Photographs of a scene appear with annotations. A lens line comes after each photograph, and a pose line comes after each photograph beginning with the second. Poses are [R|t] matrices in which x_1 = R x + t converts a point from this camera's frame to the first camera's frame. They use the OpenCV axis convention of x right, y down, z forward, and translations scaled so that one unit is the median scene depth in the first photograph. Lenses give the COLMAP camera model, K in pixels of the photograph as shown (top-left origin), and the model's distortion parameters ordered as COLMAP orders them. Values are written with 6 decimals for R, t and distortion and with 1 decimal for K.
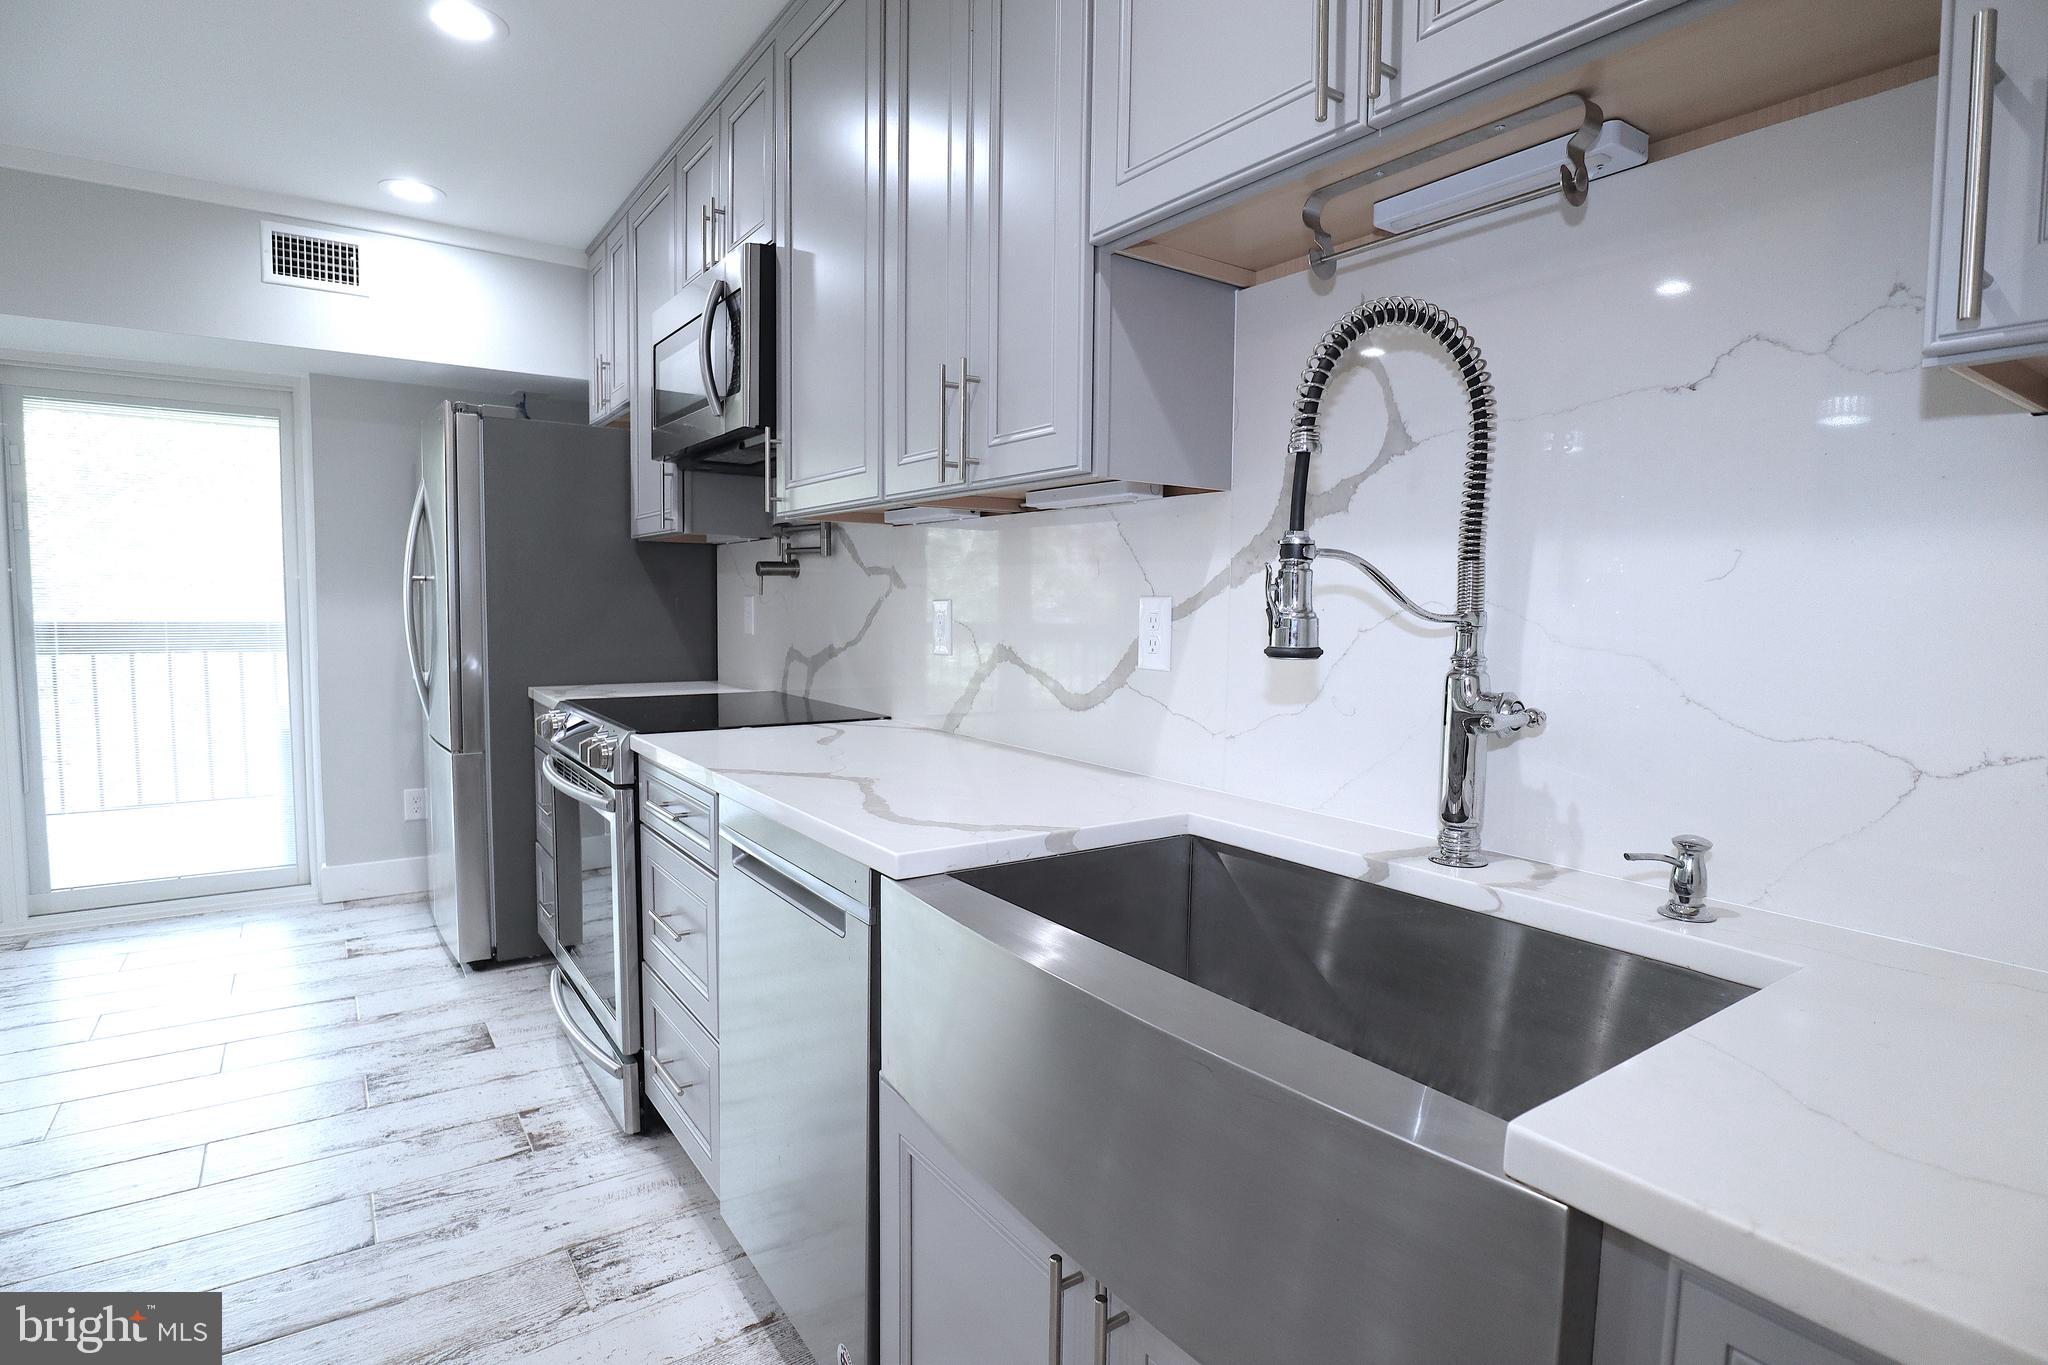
lens RADIAL K [[1040.3, 0, 1042.4], [0, 1040.3, 683.7], [0, 0, 1]] dist [-0.043635, 0.012594]
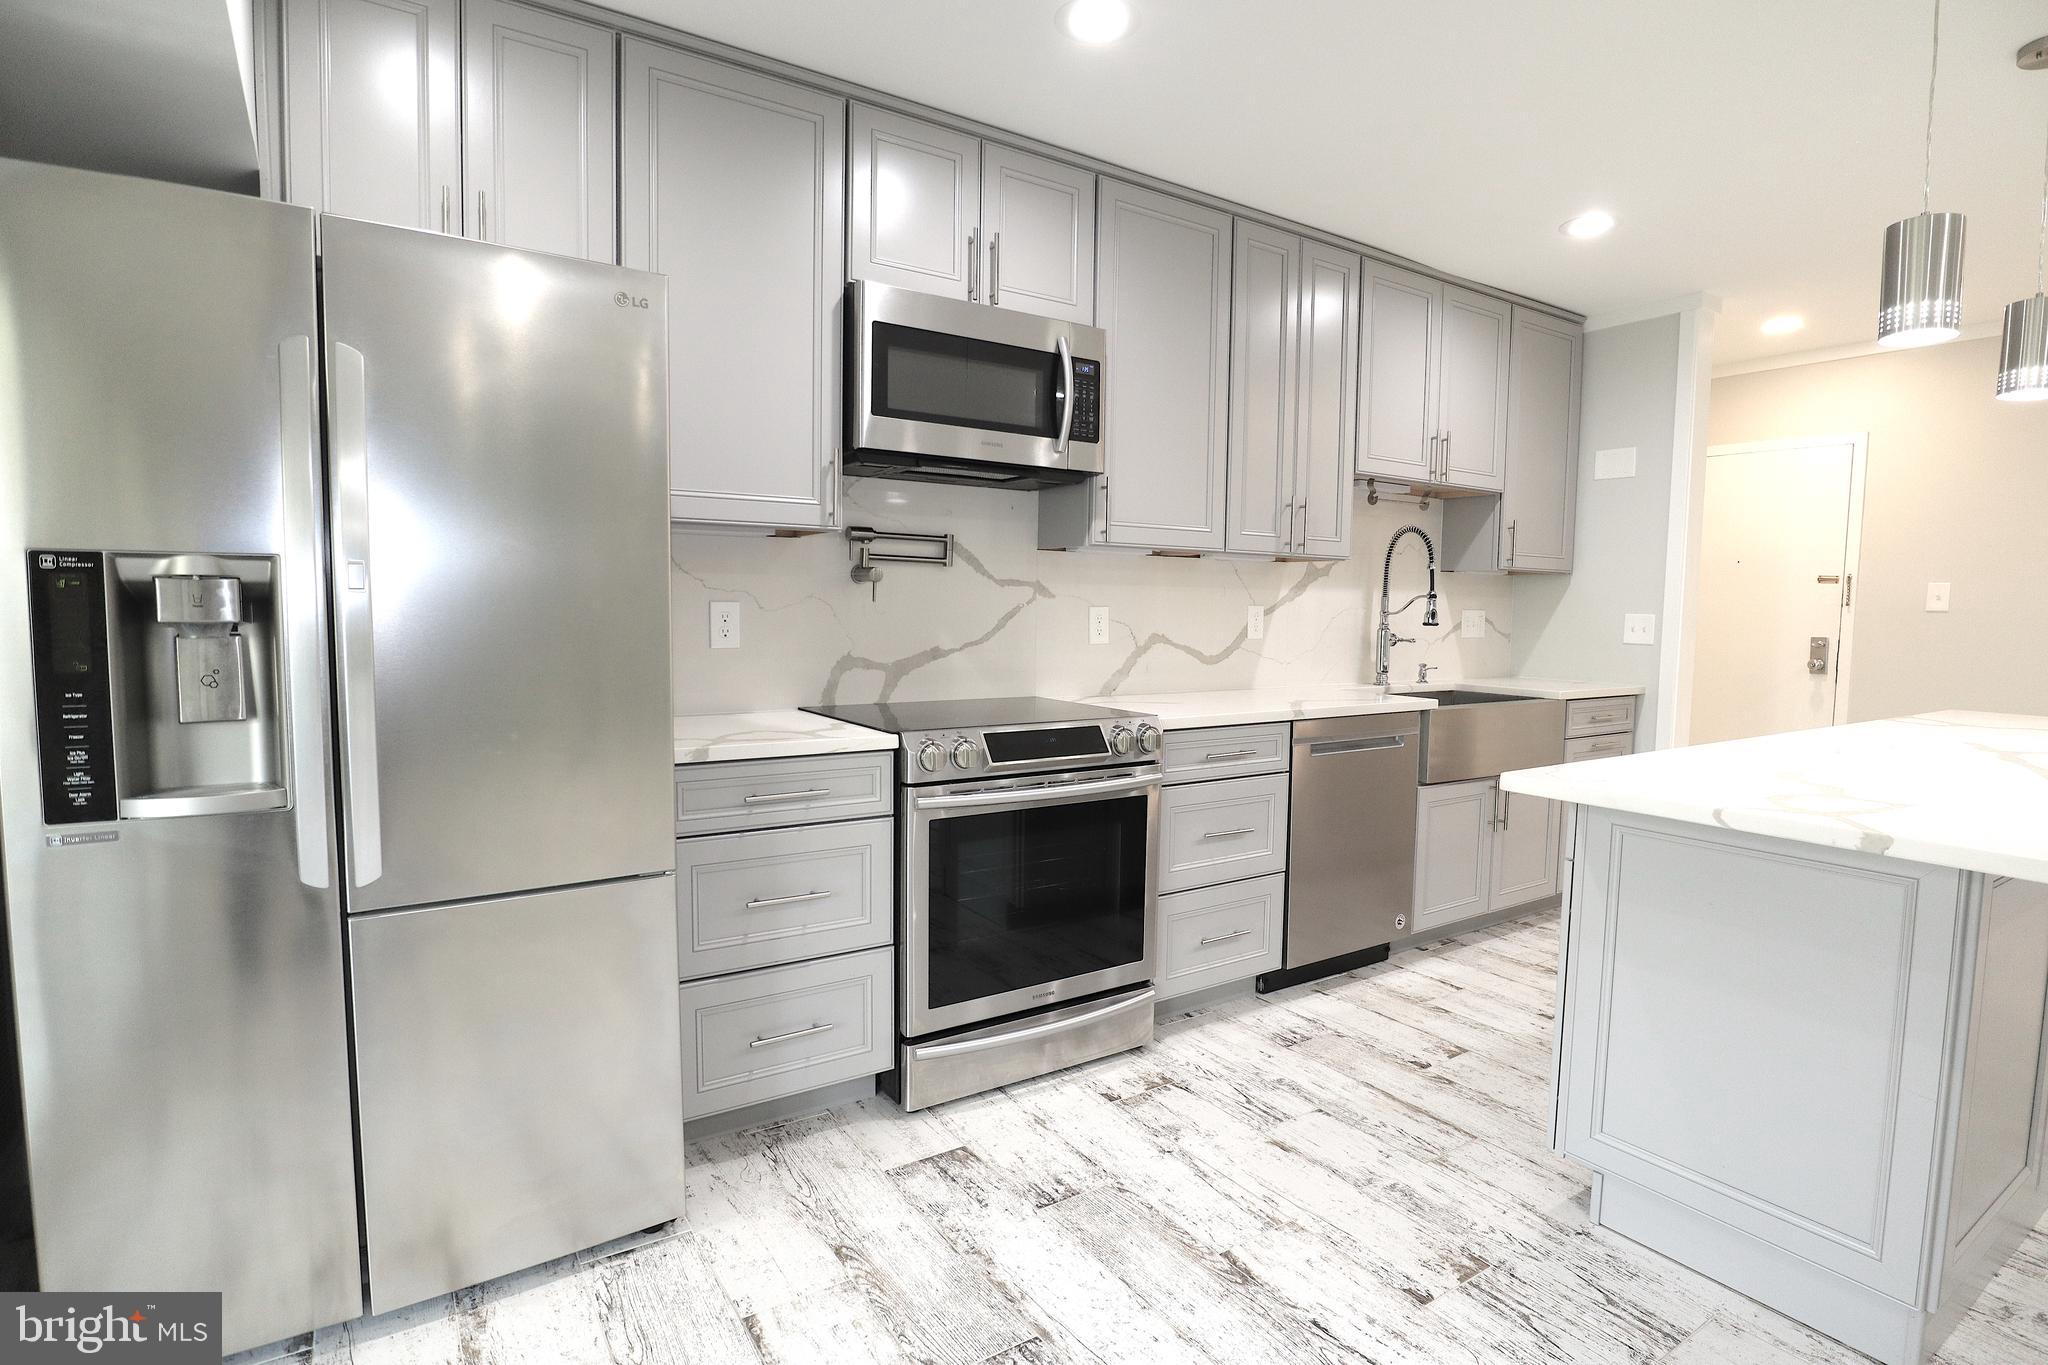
lens RADIAL K [[1040.3, 0, 1052.7], [0, 1040.3, 687.7], [0, 0, 1]] dist [-0.043635, 0.012594]
pose [[0.022406, -0.096560, 0.995075, -1.924083], [0.066347, 0.993274, 0.094891, -0.135235], [-0.997545, 0.063894, 0.028662, 1.261503]]
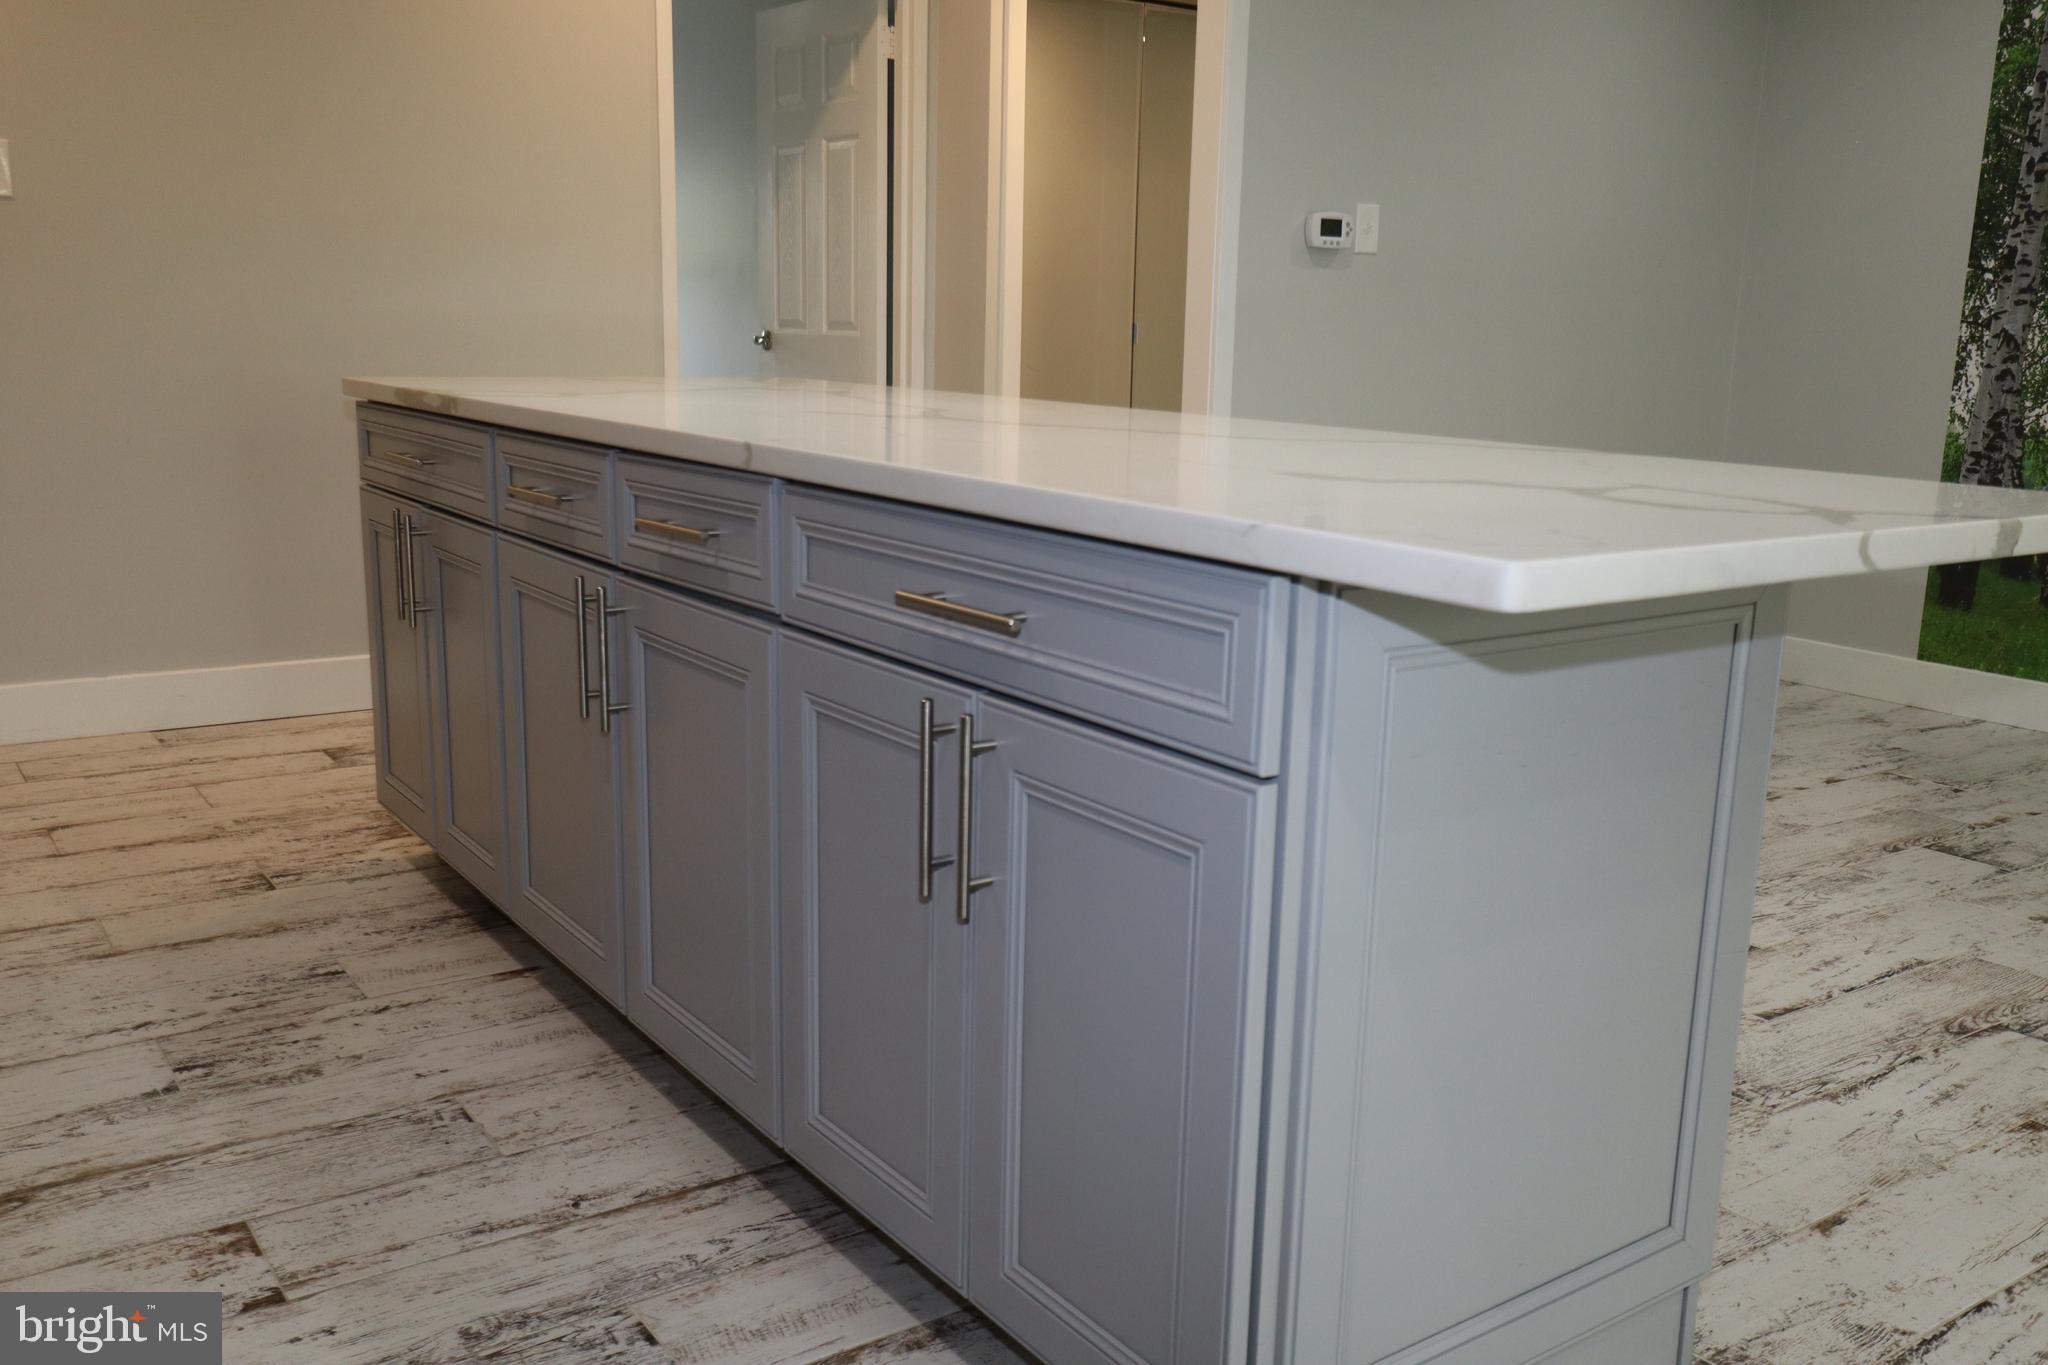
lens RADIAL K [[1747.6, 0, 1037.5], [0, 1747.6, 692.6], [0, 0, 1]] dist [-0.008527, -0.001255]
pose [[-0.999170, -0.040232, -0.006455, -0.752231], [-0.040380, 0.956469, 0.289027, -0.037083], [-0.005454, 0.289048, -0.957299, 1.393254]]
